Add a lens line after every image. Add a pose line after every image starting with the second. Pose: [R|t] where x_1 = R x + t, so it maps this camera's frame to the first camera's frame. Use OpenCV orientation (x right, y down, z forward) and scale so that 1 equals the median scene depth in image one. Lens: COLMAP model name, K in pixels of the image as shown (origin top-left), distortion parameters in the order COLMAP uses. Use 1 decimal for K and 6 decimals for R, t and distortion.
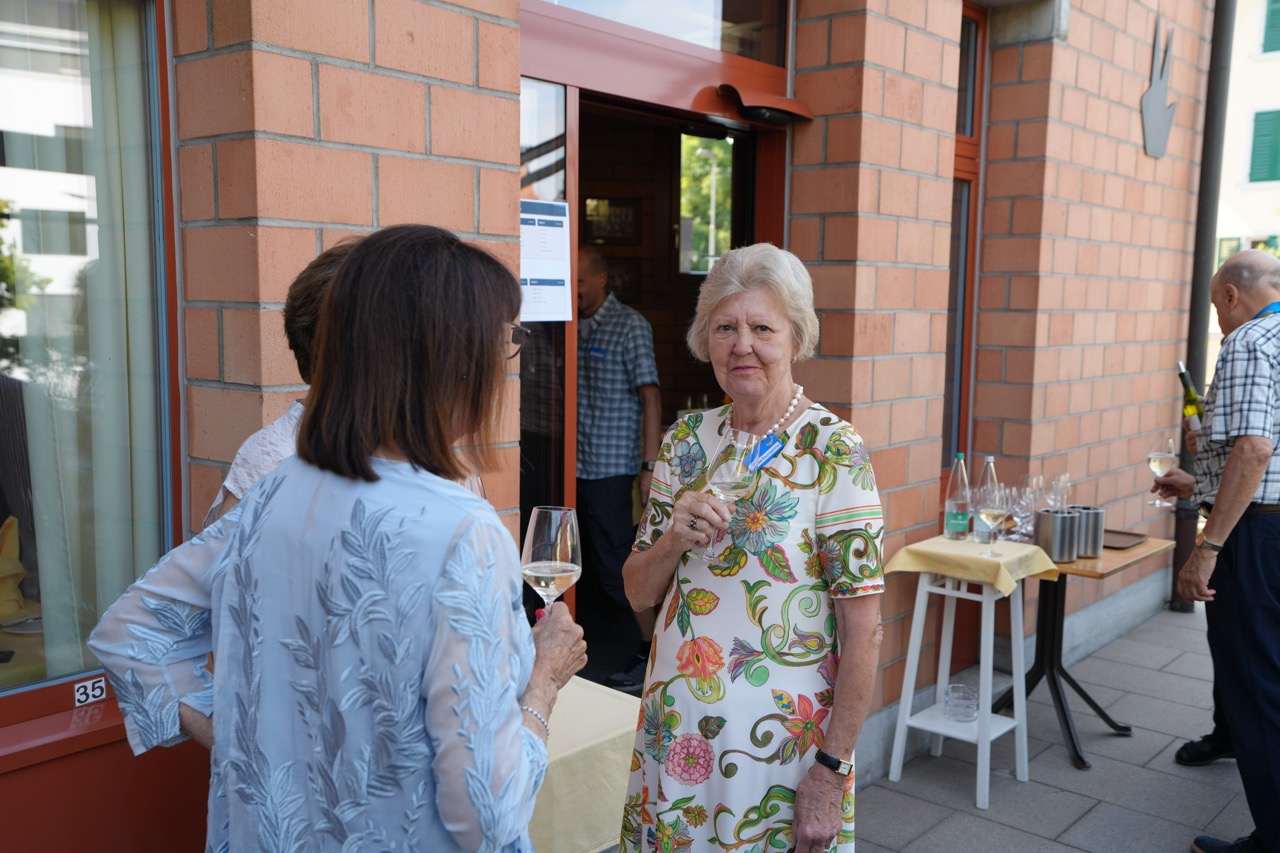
lens RADIAL K [[1222.5, 0, 640.0], [0, 1222.5, 426.5], [0, 0, 1]] dist [0.039142, 0.112803]
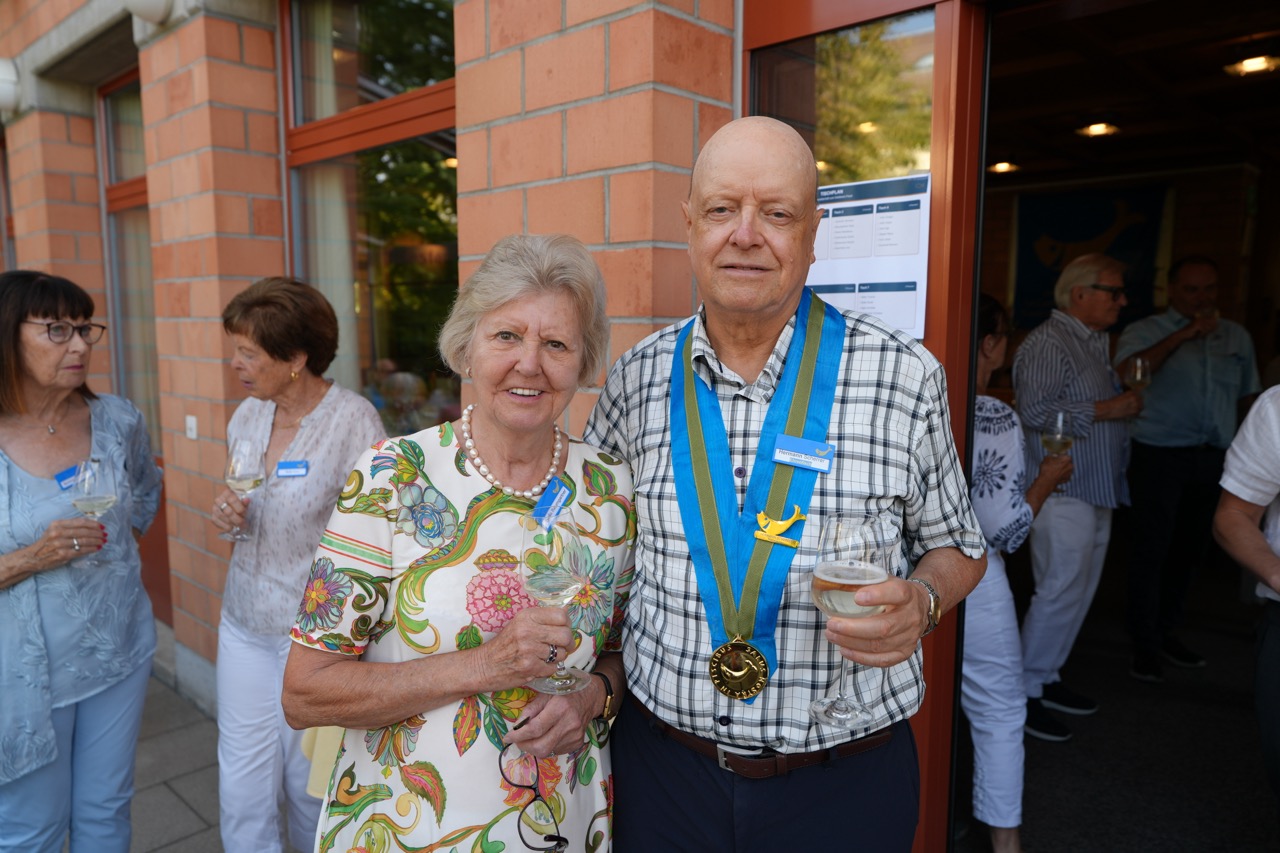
lens RADIAL K [[967.0, 0, 640.0], [0, 967.0, 426.5], [0, 0, 1]] dist [-0.032542, -0.002054]
pose [[-0.073566, 0.080206, -0.994060, 0.640689], [-0.107041, 0.990368, 0.087829, -0.085545], [0.991529, 0.112866, -0.064272, 1.103698]]
